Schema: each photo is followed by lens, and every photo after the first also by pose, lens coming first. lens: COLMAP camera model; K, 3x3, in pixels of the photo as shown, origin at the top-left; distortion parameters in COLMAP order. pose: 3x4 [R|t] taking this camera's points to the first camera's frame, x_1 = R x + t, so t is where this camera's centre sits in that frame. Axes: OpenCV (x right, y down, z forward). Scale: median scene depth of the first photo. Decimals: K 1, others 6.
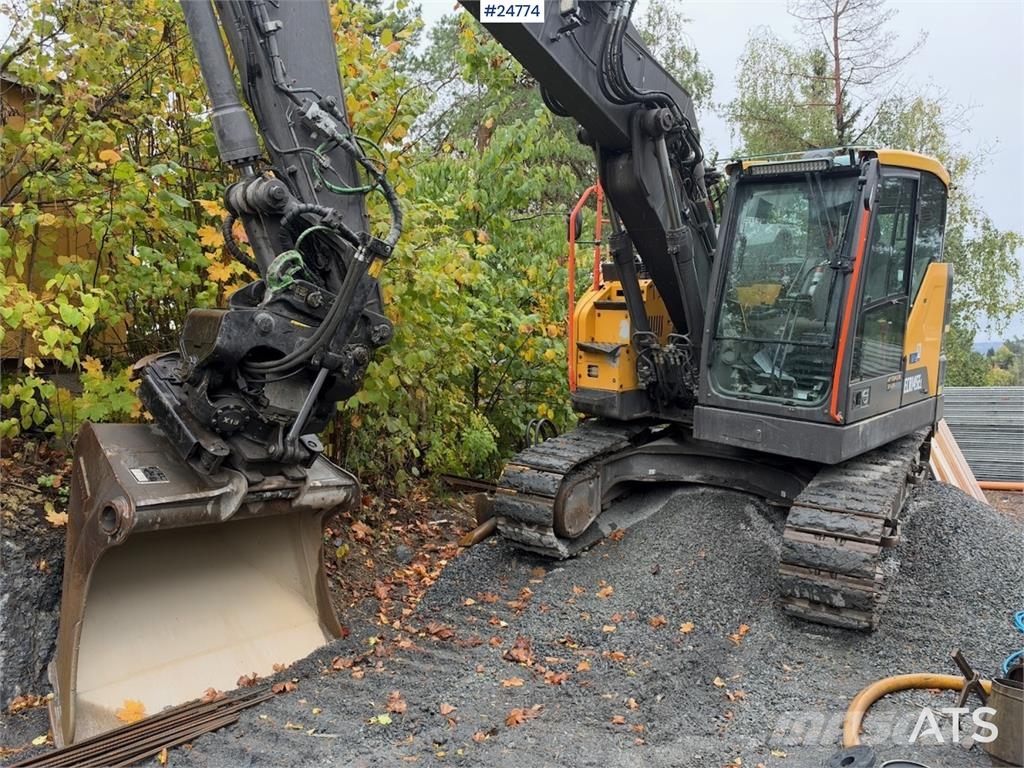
lens RADIAL K [[731.6, 0, 510.8], [0, 731.6, 384.5], [0, 0, 1]] dist [0.214543, -0.472818]
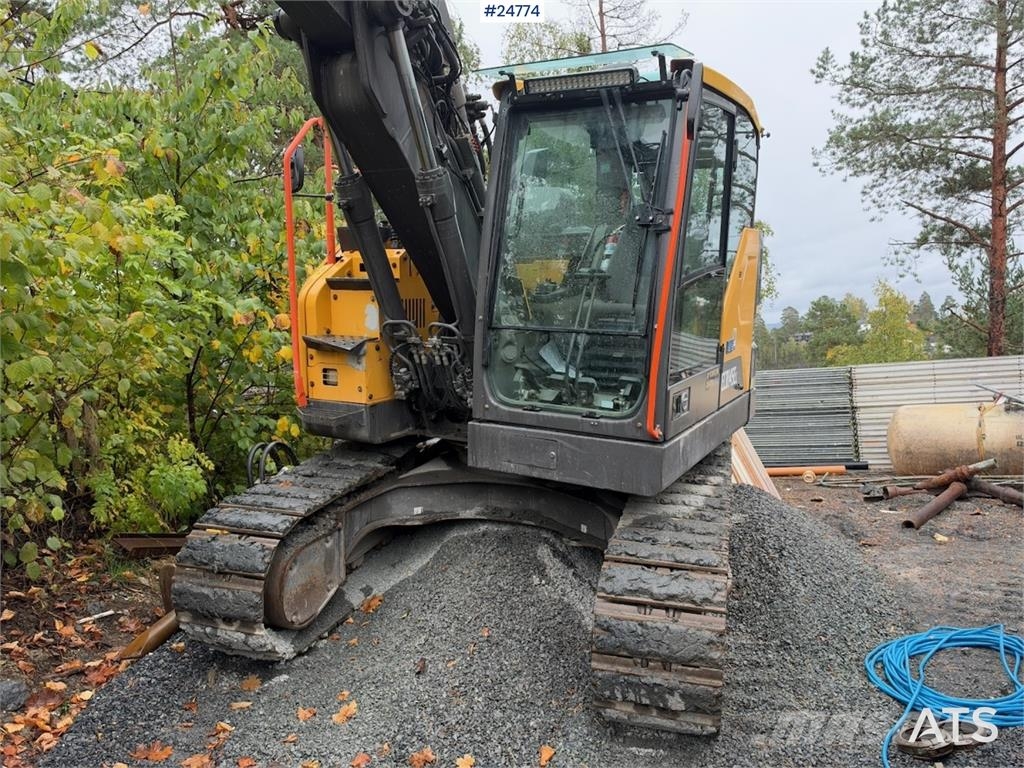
lens RADIAL K [[739.0, 0, 513.2], [0, 739.0, 384.3], [0, 0, 1]] dist [0.058296, -0.117266]
pose [[0.957053, -0.044111, 0.286536, 0.086121], [0.041483, 0.999023, 0.015239, -0.016322], [-0.286928, -0.002698, 0.957948, 0.300699]]
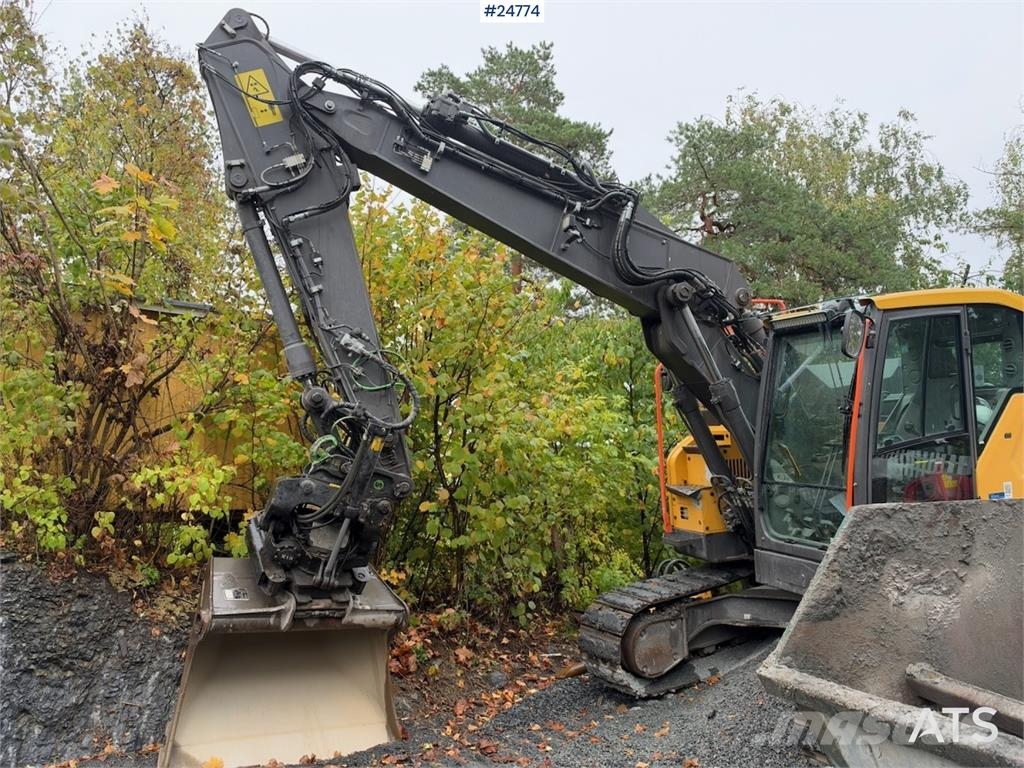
lens RADIAL K [[731.8, 0, 506.0], [0, 731.8, 387.4], [0, 0, 1]] dist [0.190030, -0.428784]
pose [[0.912398, -0.074869, -0.402397, 0.357507], [0.003382, 0.984473, -0.175501, -0.011129], [0.409289, 0.158766, 0.898485, -0.092506]]
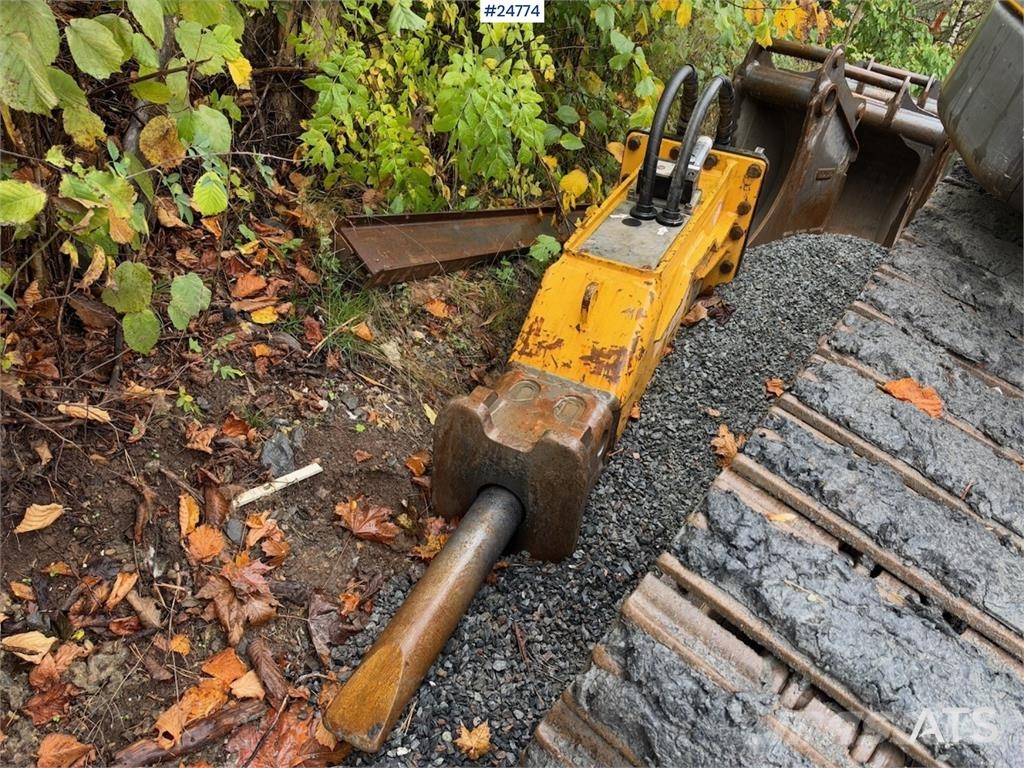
lens RADIAL K [[739.0, 0, 513.2], [0, 739.0, 384.3], [0, 0, 1]] dist [0.058296, -0.117266]
pose [[0.971603, 0.198991, 0.128022, -0.070012], [-0.236216, 0.784242, 0.573730, -0.013243], [0.013767, -0.587679, 0.808977, 0.927480]]
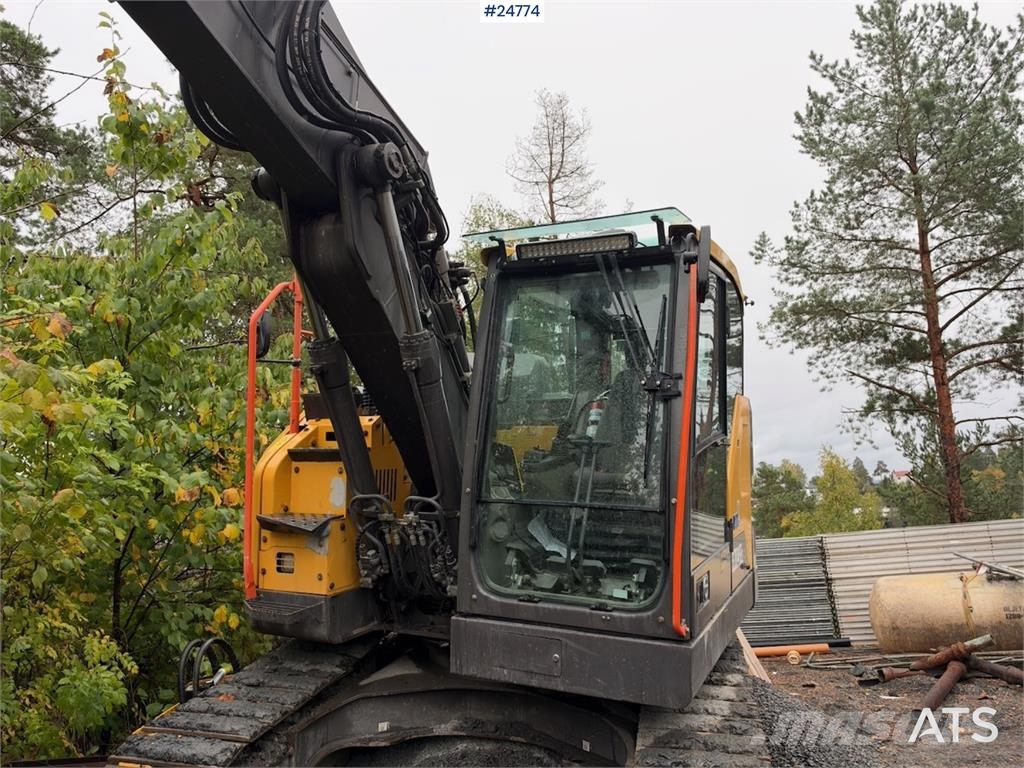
lens RADIAL K [[744.0, 0, 513.5], [0, 744.0, 382.8], [0, 0, 1]] dist [-0.003487, -0.009081]
pose [[0.933124, 0.022689, 0.358837, 0.071655], [0.055895, 0.976720, -0.207106, -0.028695], [-0.355182, 0.213313, 0.910133, 0.380567]]
